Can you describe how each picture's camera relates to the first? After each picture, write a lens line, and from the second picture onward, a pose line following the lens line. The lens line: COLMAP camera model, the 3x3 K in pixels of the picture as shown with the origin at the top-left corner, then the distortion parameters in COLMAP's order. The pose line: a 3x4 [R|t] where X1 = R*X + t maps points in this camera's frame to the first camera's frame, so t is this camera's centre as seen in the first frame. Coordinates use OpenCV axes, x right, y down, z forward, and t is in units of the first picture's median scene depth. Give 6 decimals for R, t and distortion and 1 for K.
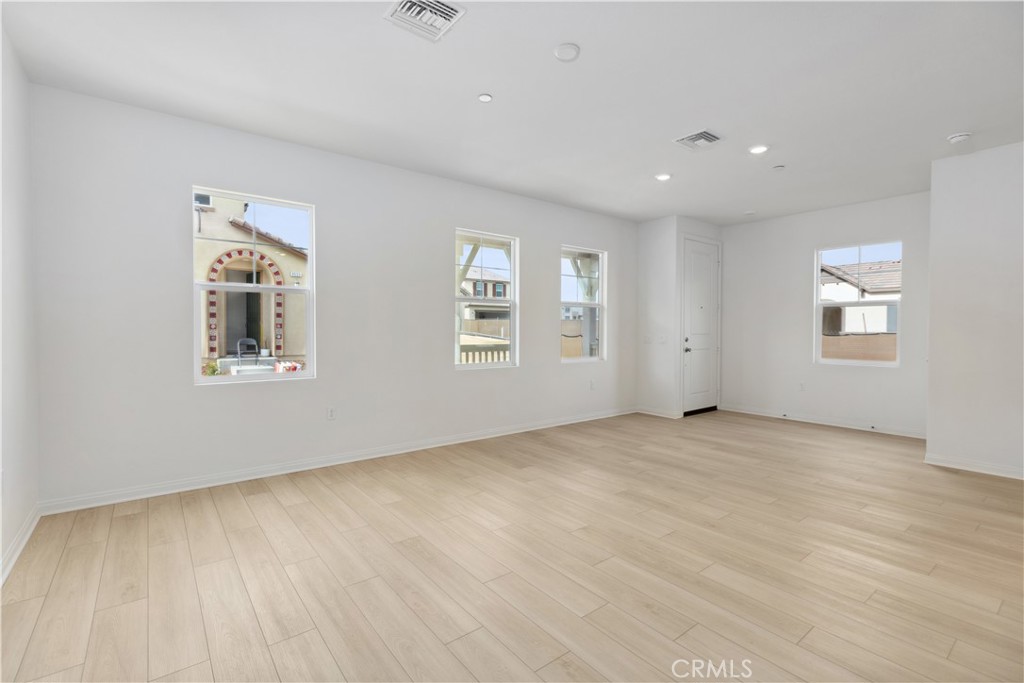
lens RADIAL K [[463.9, 0, 508.0], [0, 463.9, 328.8], [0, 0, 1]] dist [0.009906, 0.000215]
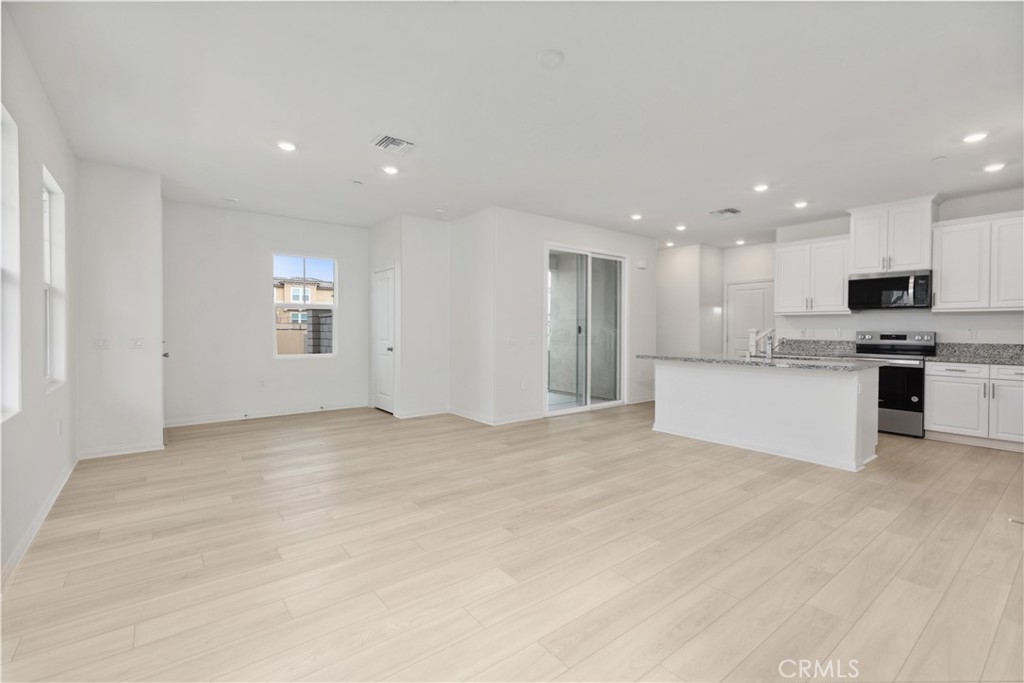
lens RADIAL K [[452.7, 0, 509.5], [0, 452.7, 334.1], [0, 0, 1]] dist [0.008777, 0.000049]
pose [[-0.000618, -0.015731, 0.999876, -0.526368], [-0.003953, 0.999868, 0.015728, -0.003286], [-0.999992, -0.003943, -0.000680, 0.656737]]
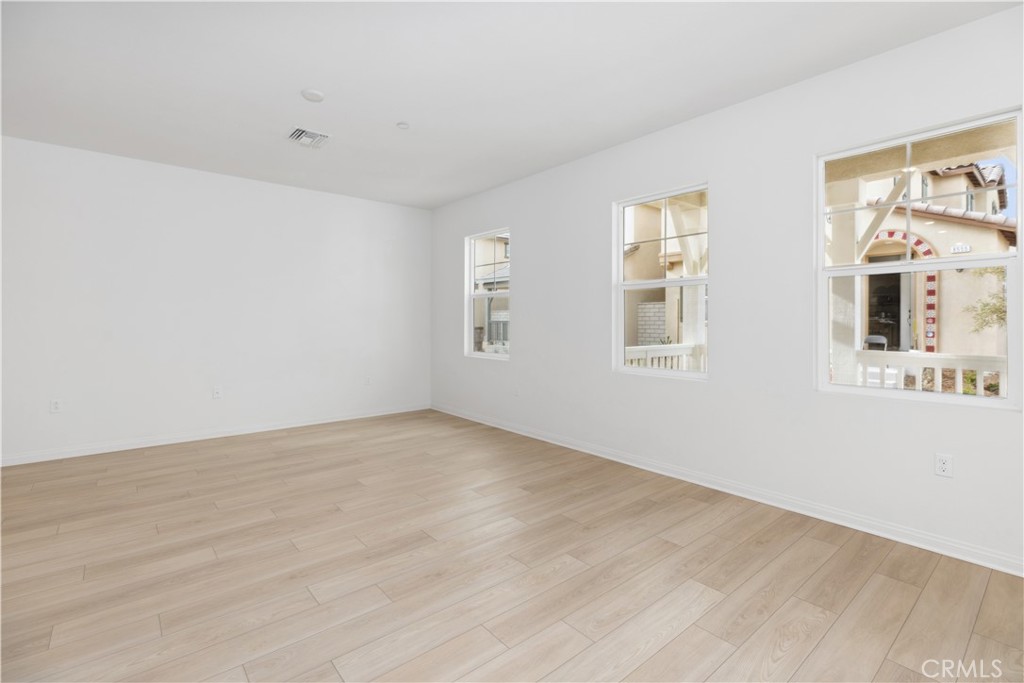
lens RADIAL K [[463.9, 0, 508.0], [0, 463.9, 328.8], [0, 0, 1]] dist [0.009906, 0.000215]
pose [[0.037493, 0.010948, -0.999237, 0.810520], [-0.002428, 0.999938, 0.010865, 0.002604], [0.999294, 0.002019, 0.037517, 0.883107]]
